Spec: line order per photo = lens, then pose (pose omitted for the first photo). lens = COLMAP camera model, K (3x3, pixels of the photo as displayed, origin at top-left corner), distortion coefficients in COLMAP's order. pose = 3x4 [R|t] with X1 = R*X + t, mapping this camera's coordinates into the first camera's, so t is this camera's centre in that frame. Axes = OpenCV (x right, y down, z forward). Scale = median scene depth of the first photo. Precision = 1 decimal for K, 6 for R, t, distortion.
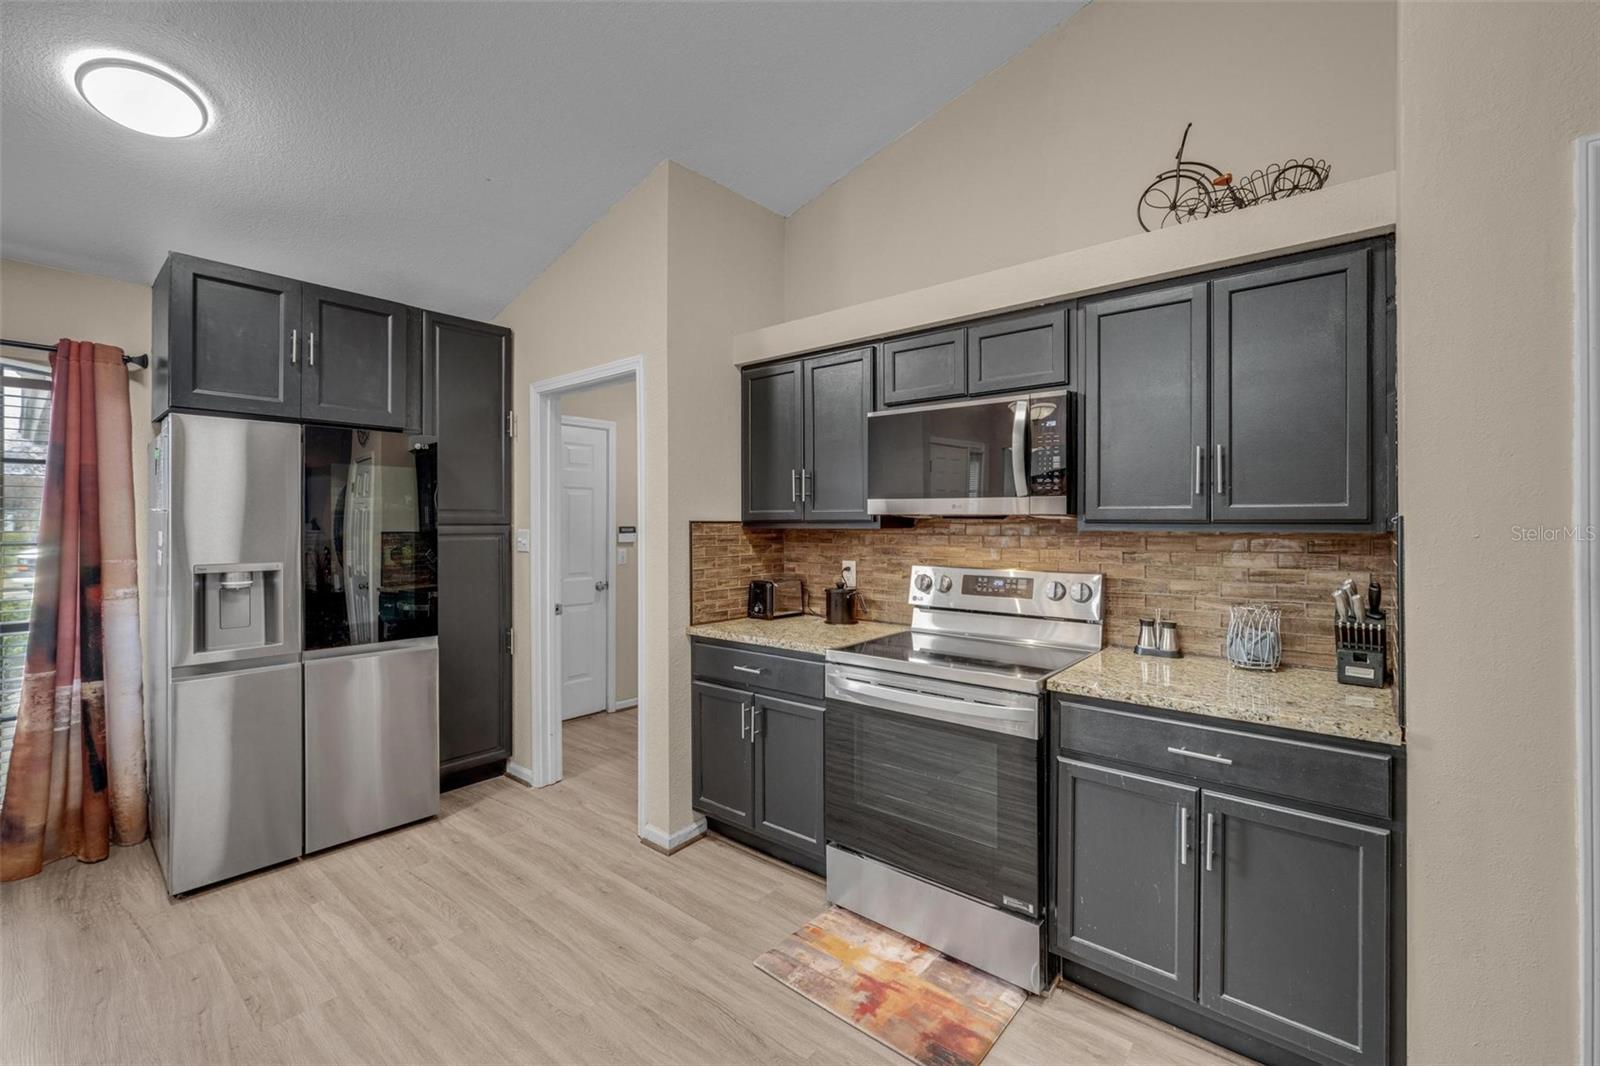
lens RADIAL K [[681.4, 0, 799.9], [0, 681.4, 523.5], [0, 0, 1]] dist [-0.000420, -0.000052]
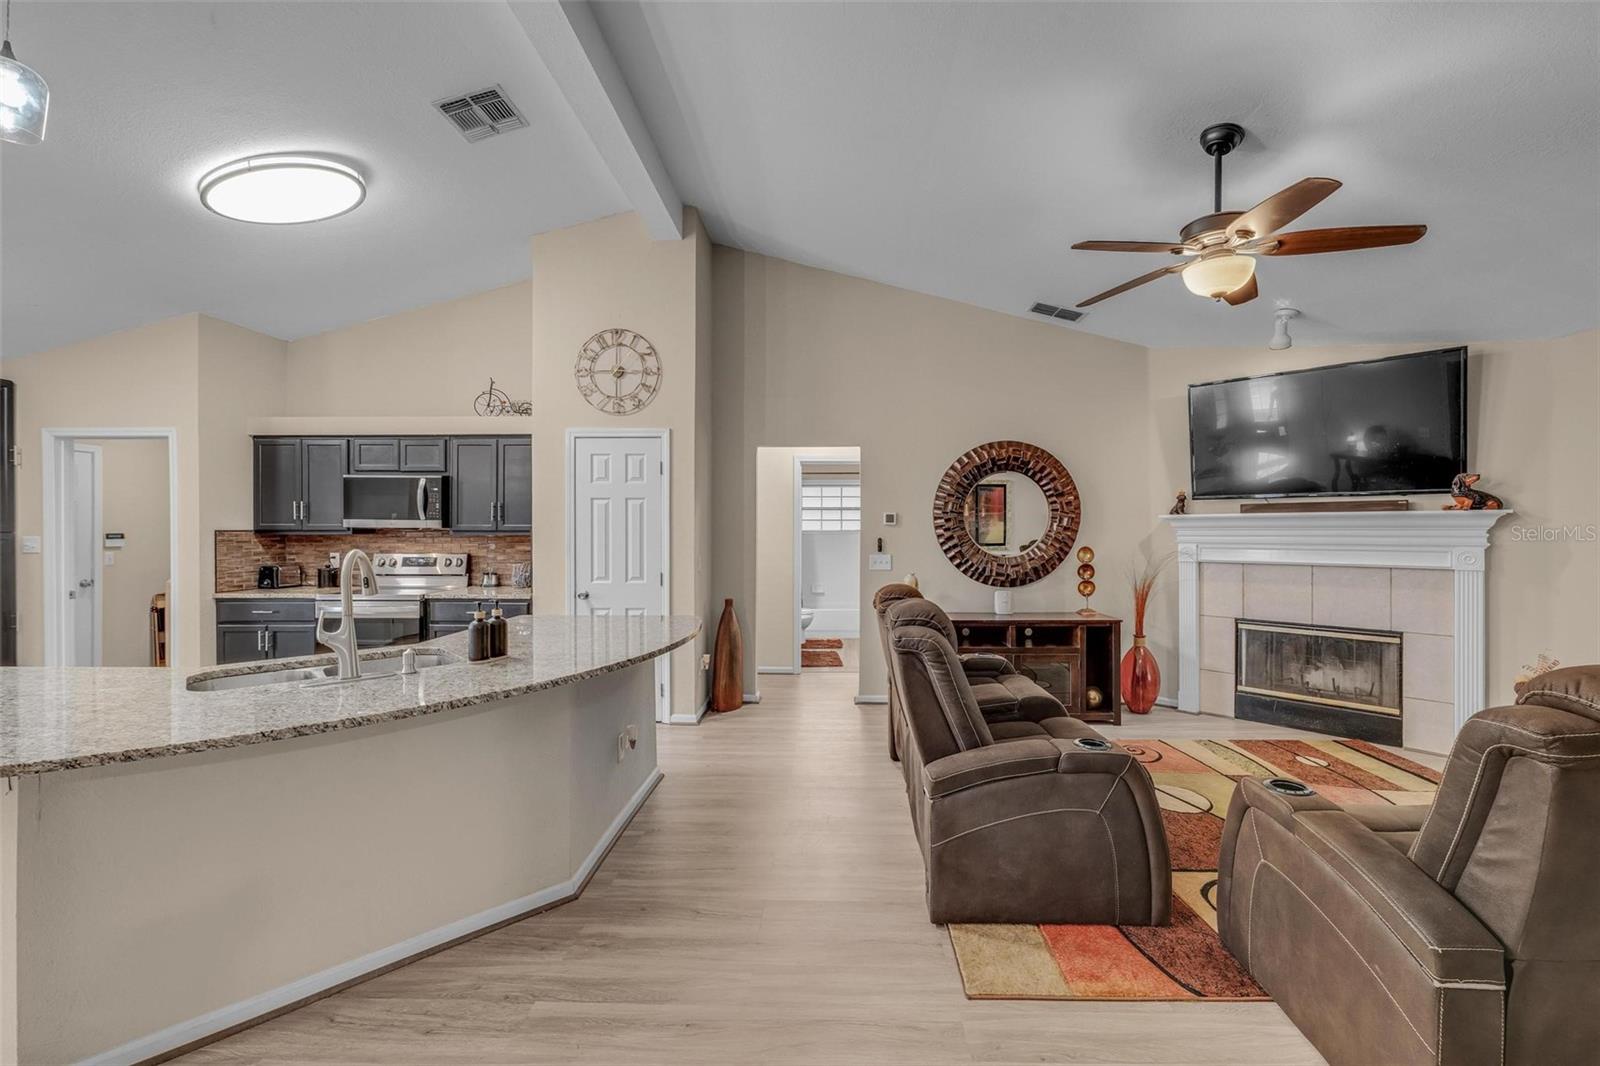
lens RADIAL K [[652.6, 0, 823.9], [0, 652.6, 531.1], [0, 0, 1]] dist [-0.002643, -0.000044]
pose [[0.777606, -0.000672, 0.628752, -0.003766], [-0.001478, 0.999995, 0.002897, -0.009290], [-0.628750, -0.003182, 0.777601, -1.270556]]
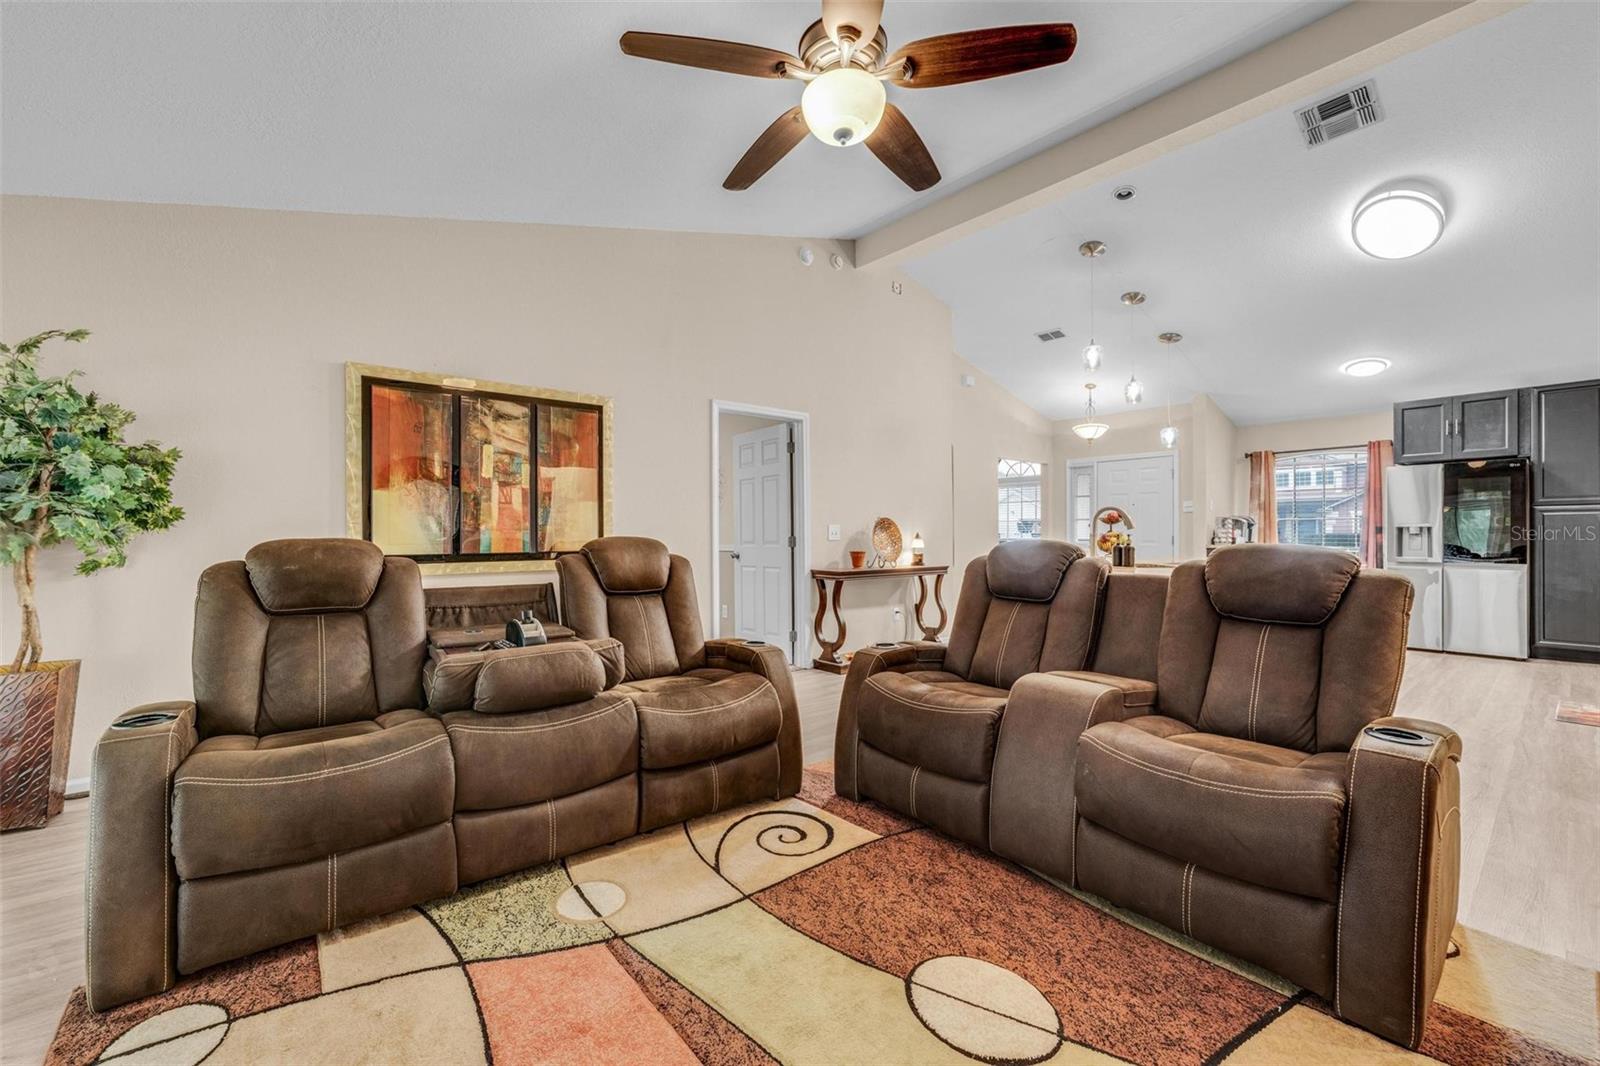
lens RADIAL K [[654.6, 0, 800.0], [0, 654.6, 533.0], [0, 0, 1]] dist [0.000476, 0.000164]
pose [[-0.162342, -0.001125, -0.986734, 1.829205], [0.004222, 0.999989, -0.001834, 0.084806], [0.986725, -0.004464, -0.162336, -0.801366]]
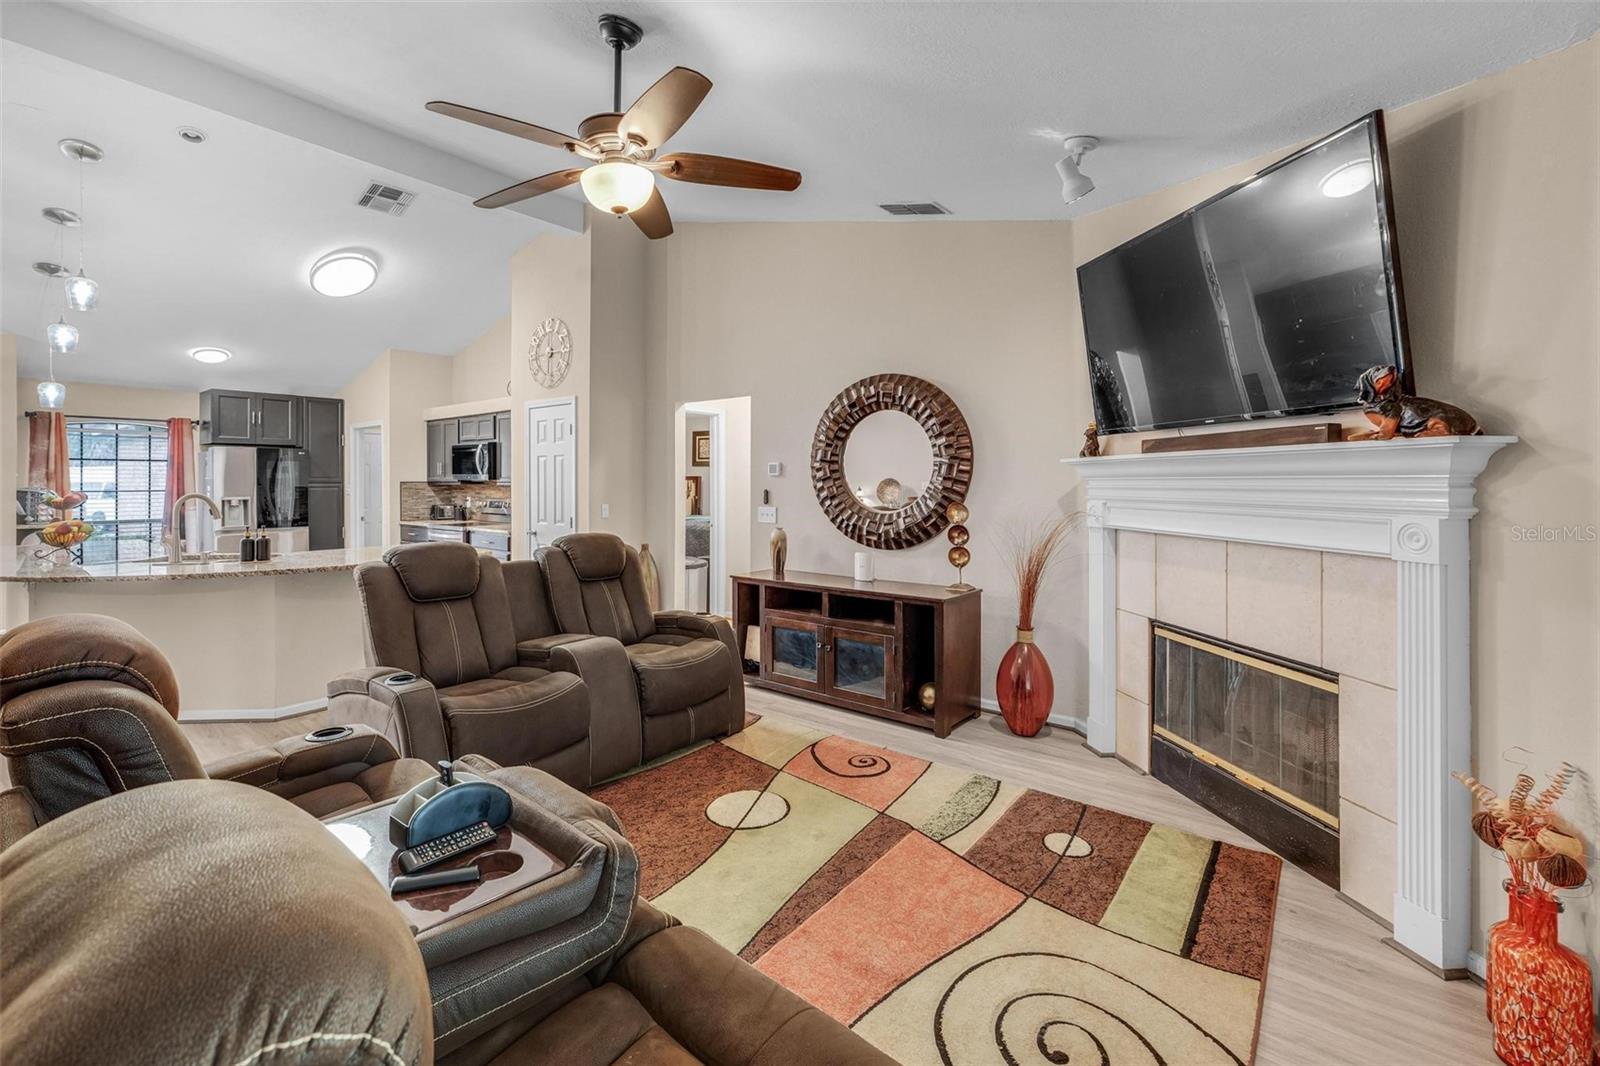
lens RADIAL K [[671.1, 0, 726.1], [0, 671.1, 482.5], [0, 0, 1]] dist [0.000053, 0.000233]
pose [[0.999975, -0.001495, -0.006895, 1.225872], [0.001523, 0.999991, 0.004047, -0.010773], [0.006889, -0.004057, 0.999968, -1.756938]]
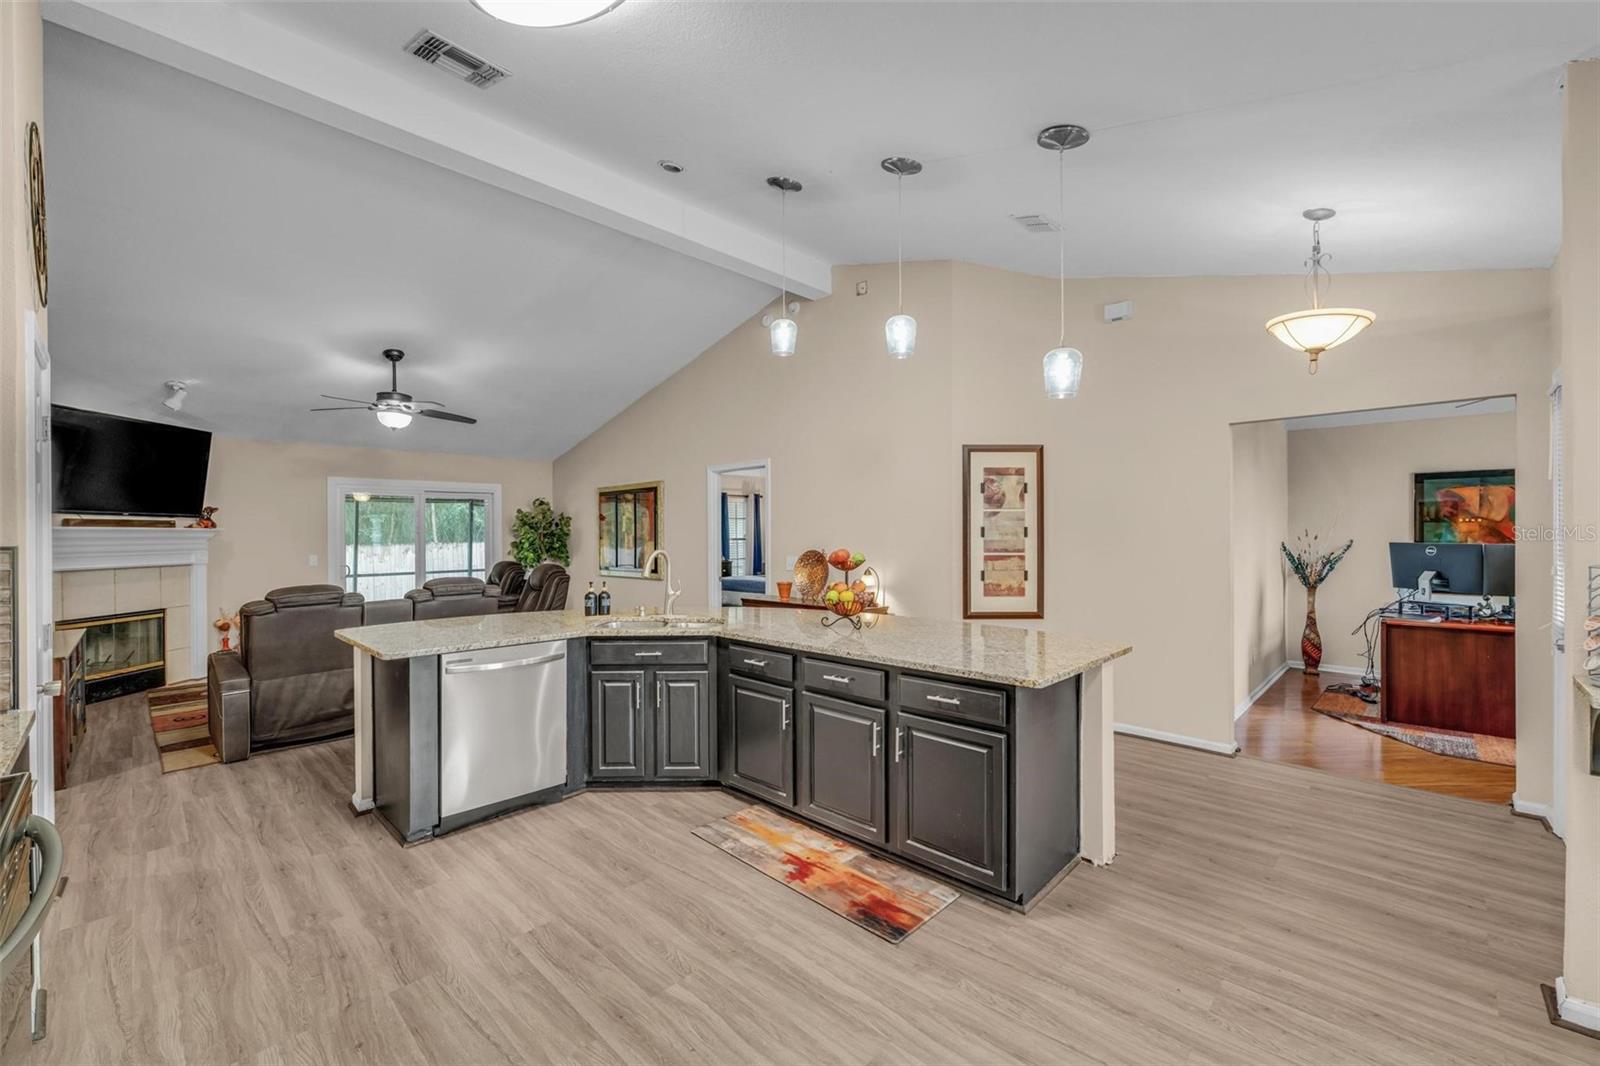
lens RADIAL K [[663.1, 0, 802.1], [0, 663.1, 539.3], [0, 0, 1]] dist [-0.000357, -0.000053]
pose [[-0.997208, 0.005809, 0.074448, -0.361897], [0.005898, 0.999982, 0.000977, -0.001541], [-0.074441, 0.001413, -0.997224, 1.118057]]
